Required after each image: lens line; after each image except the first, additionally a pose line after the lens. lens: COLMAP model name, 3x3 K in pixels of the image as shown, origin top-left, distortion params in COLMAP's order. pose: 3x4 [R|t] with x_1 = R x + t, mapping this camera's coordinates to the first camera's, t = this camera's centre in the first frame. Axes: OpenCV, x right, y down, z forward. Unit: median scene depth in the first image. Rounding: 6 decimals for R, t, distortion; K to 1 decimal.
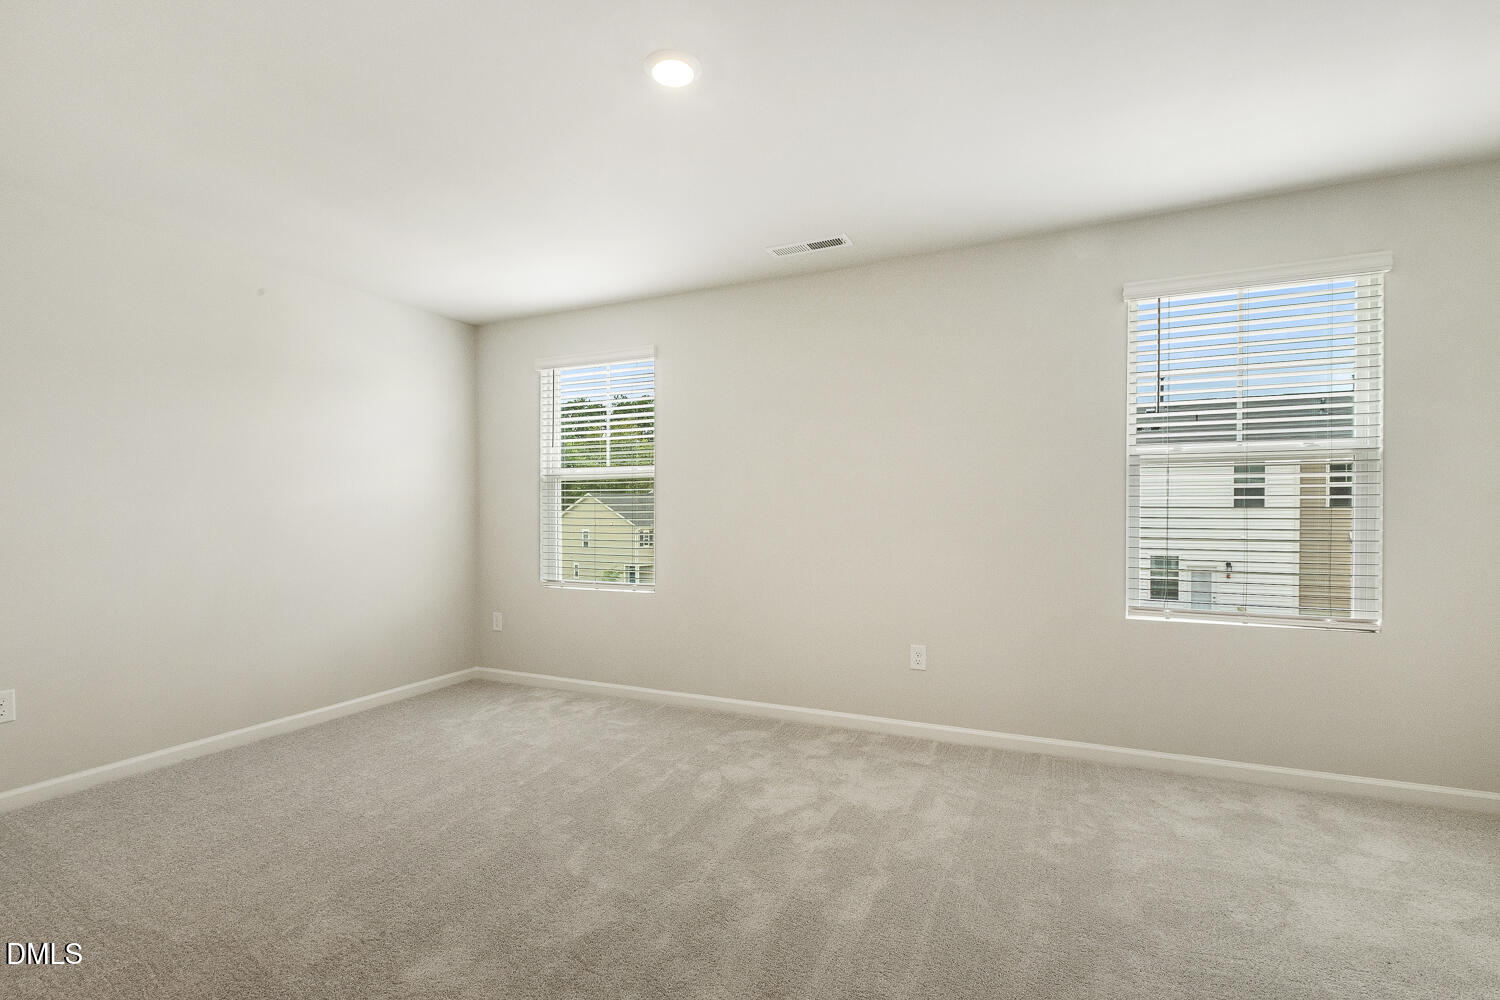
lens RADIAL K [[669.3, 0, 750.0], [0, 669.3, 500.0], [0, 0, 1]] dist [-0.000396, 0.000089]
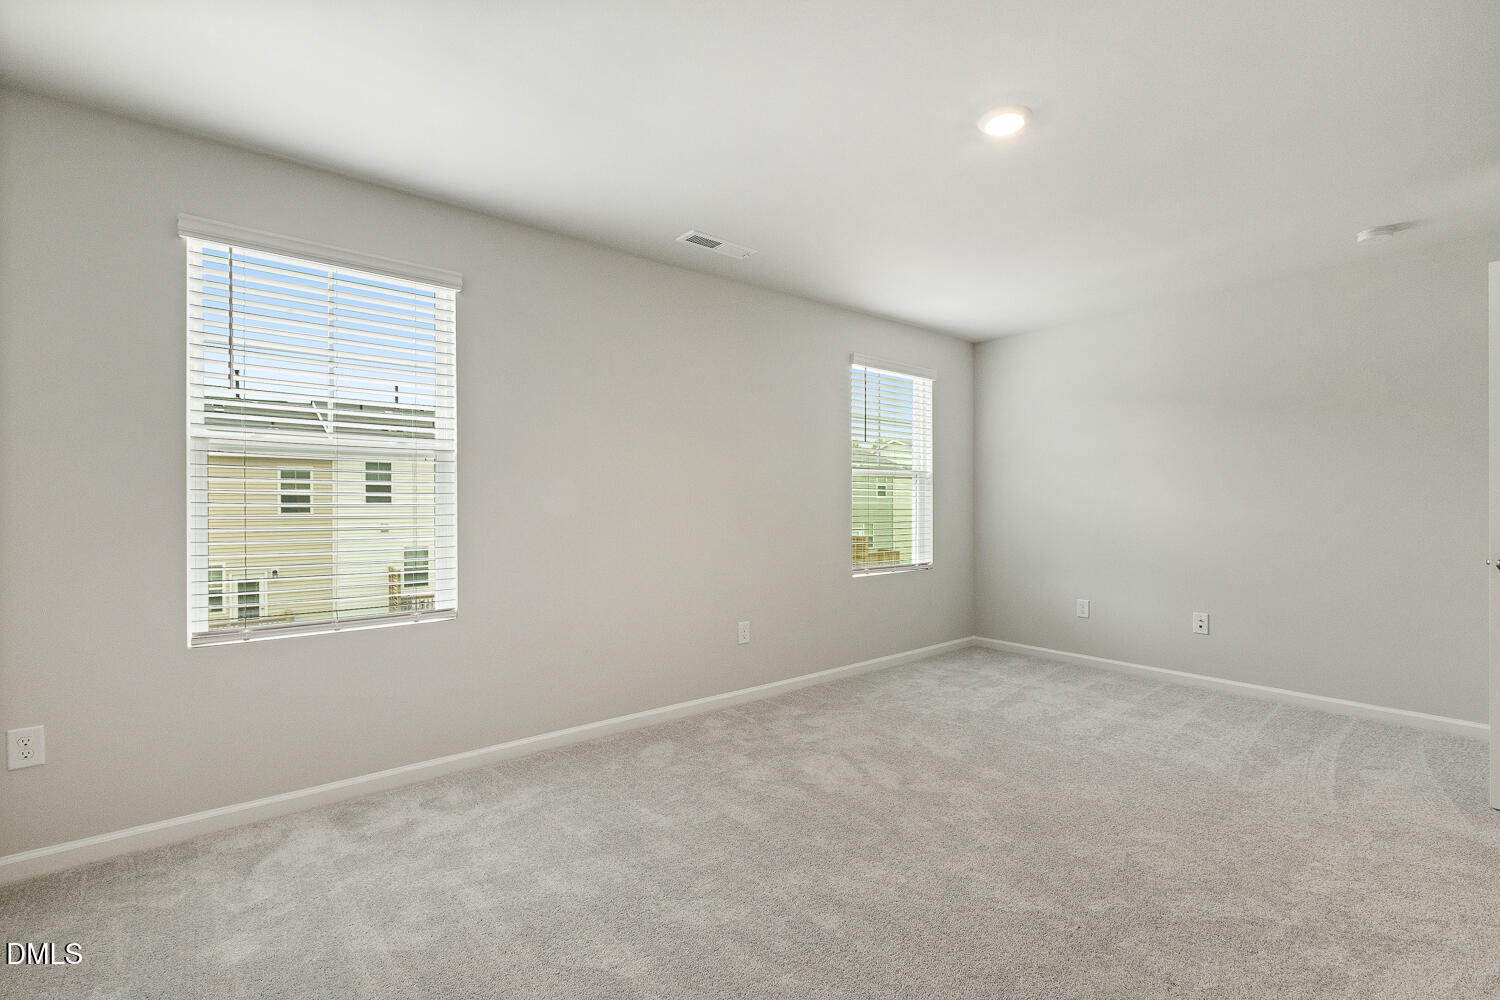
lens RADIAL K [[669.3, 0, 750.0], [0, 669.3, 500.0], [0, 0, 1]] dist [-0.000396, 0.000089]
pose [[0.433188, -0.003224, 0.901298, -0.782253], [-0.032368, 0.999293, 0.019132, -0.016513], [-0.900722, -0.037461, 0.432777, 0.500291]]
